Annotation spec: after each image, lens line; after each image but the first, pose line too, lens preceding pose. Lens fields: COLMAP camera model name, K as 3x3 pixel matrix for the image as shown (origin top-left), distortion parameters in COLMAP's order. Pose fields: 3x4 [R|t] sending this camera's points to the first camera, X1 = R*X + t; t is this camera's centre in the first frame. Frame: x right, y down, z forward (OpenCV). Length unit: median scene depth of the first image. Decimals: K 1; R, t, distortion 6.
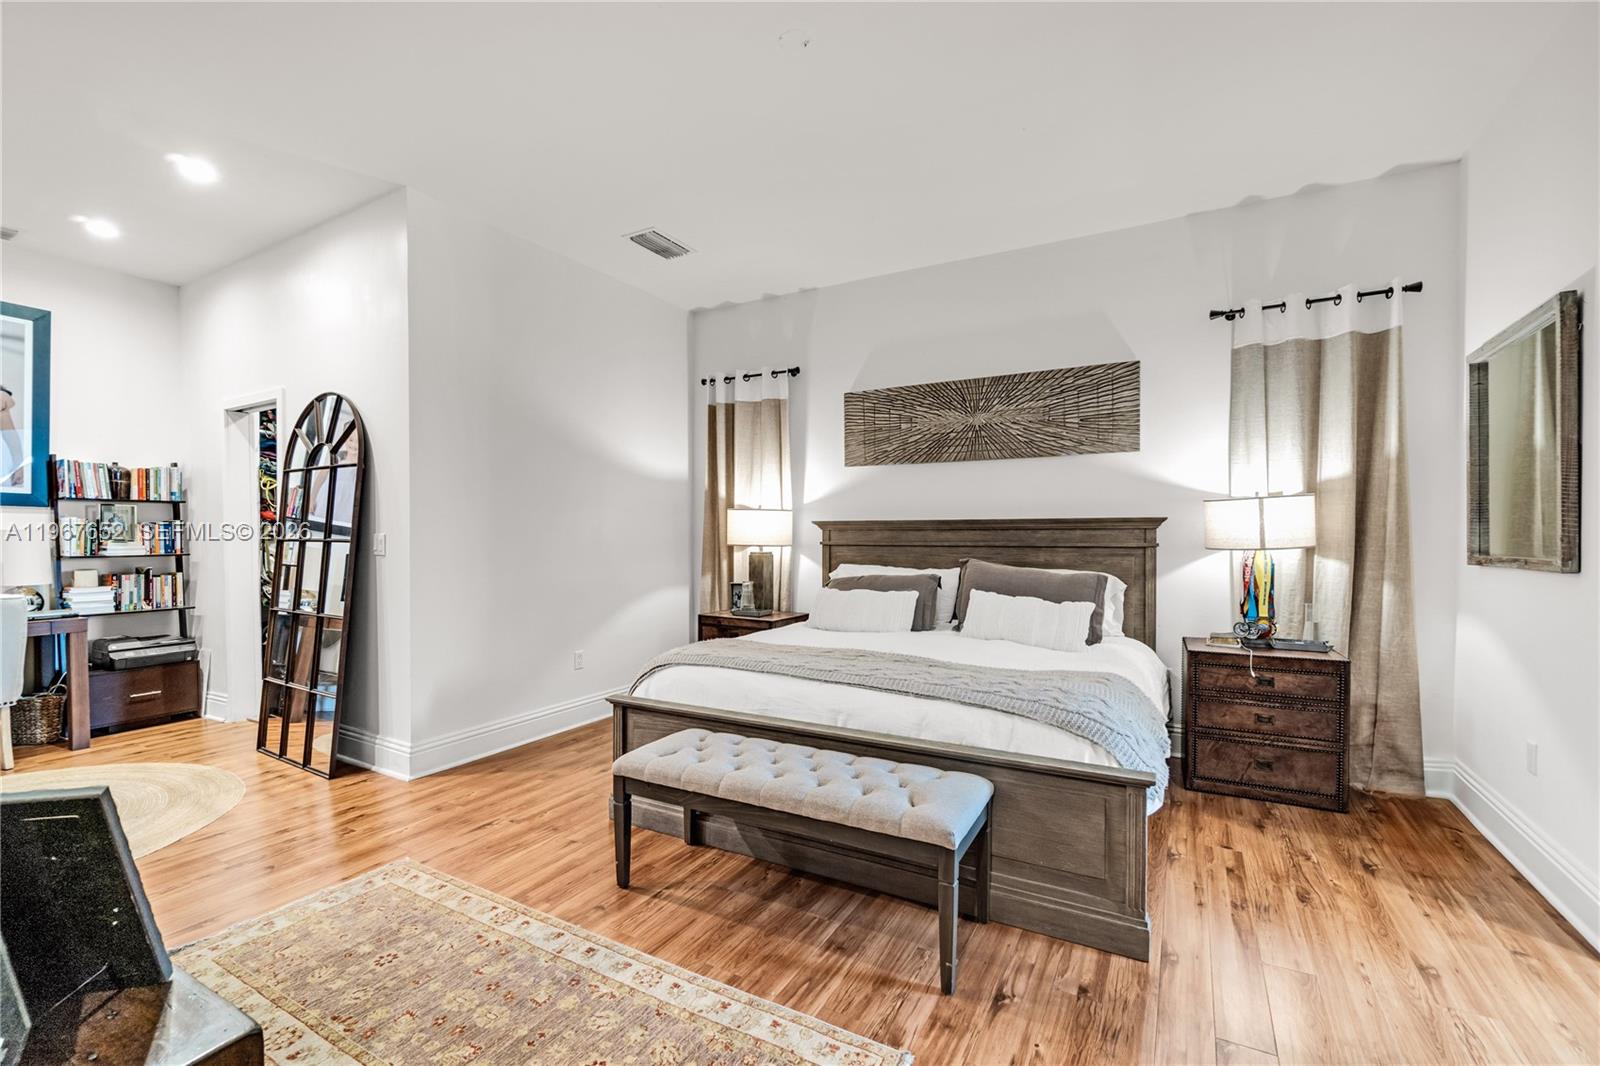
lens RADIAL K [[700.3, 0, 795.1], [0, 700.3, 534.3], [0, 0, 1]] dist [-0.000322, -0.000071]
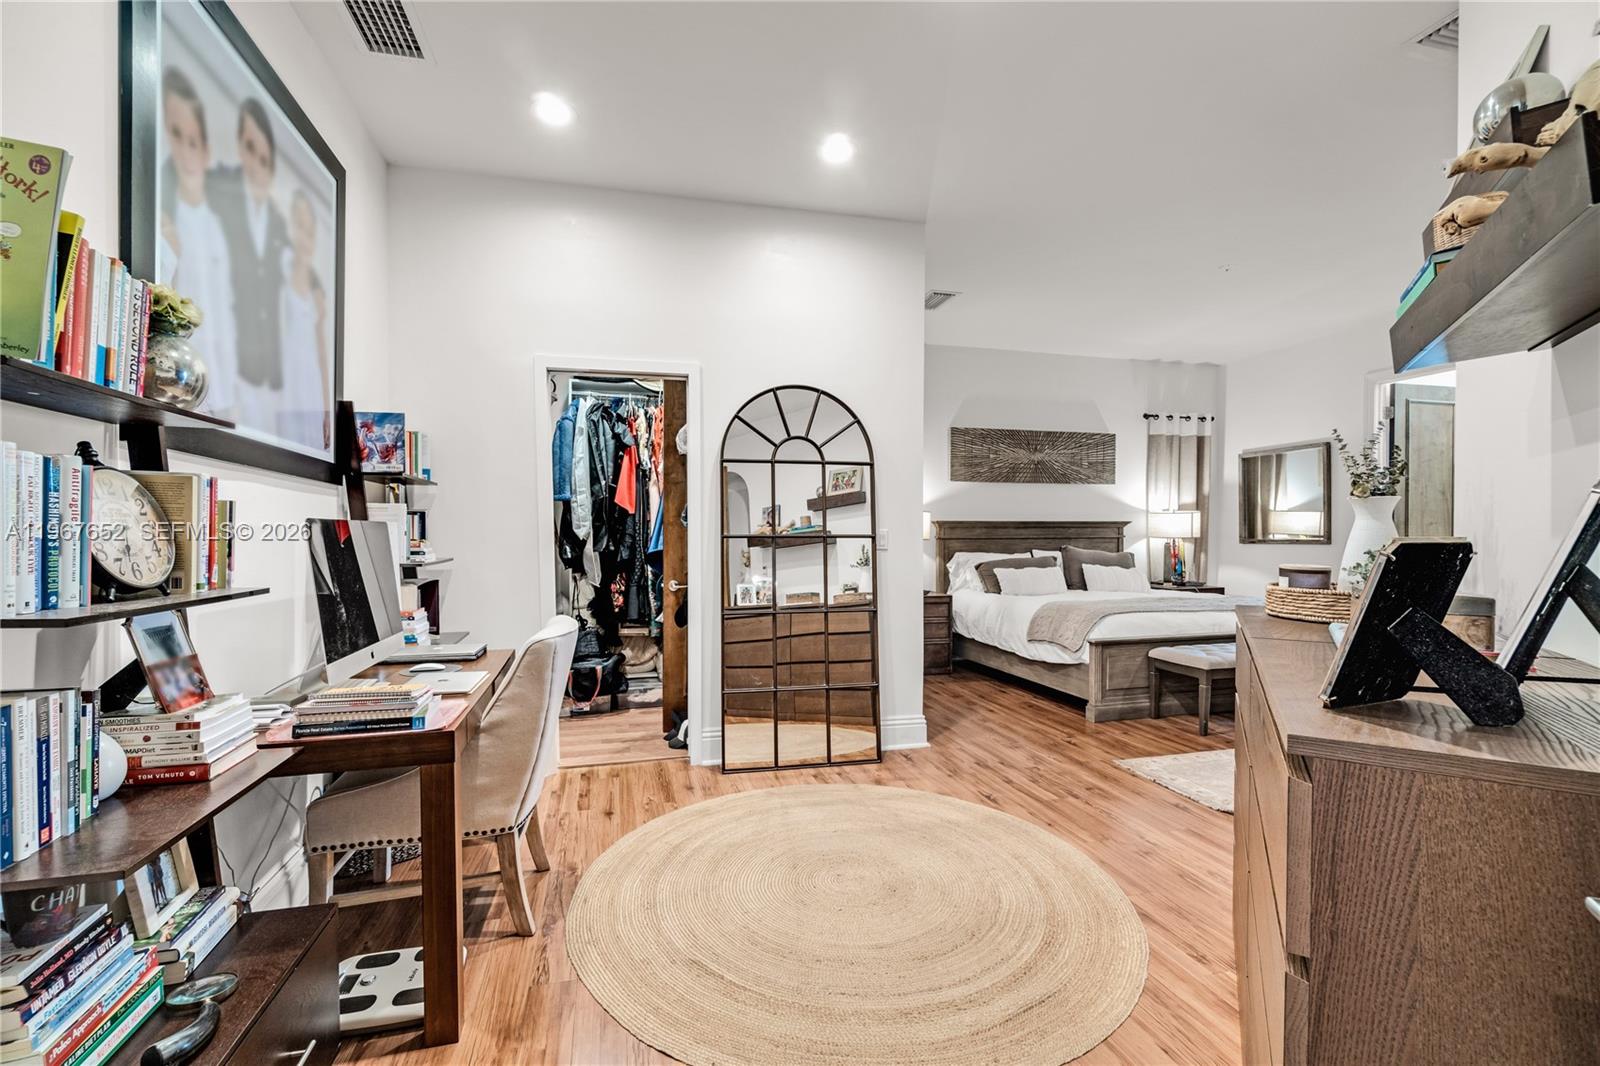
lens RADIAL K [[700.3, 0, 794.8], [0, 700.3, 529.9], [0, 0, 1]] dist [-0.000322, -0.000071]
pose [[0.706042, 0.001055, 0.708169, -1.279962], [0.002018, 0.999992, -0.003501, 0.002928], [-0.708167, 0.003901, 0.706034, 0.294672]]
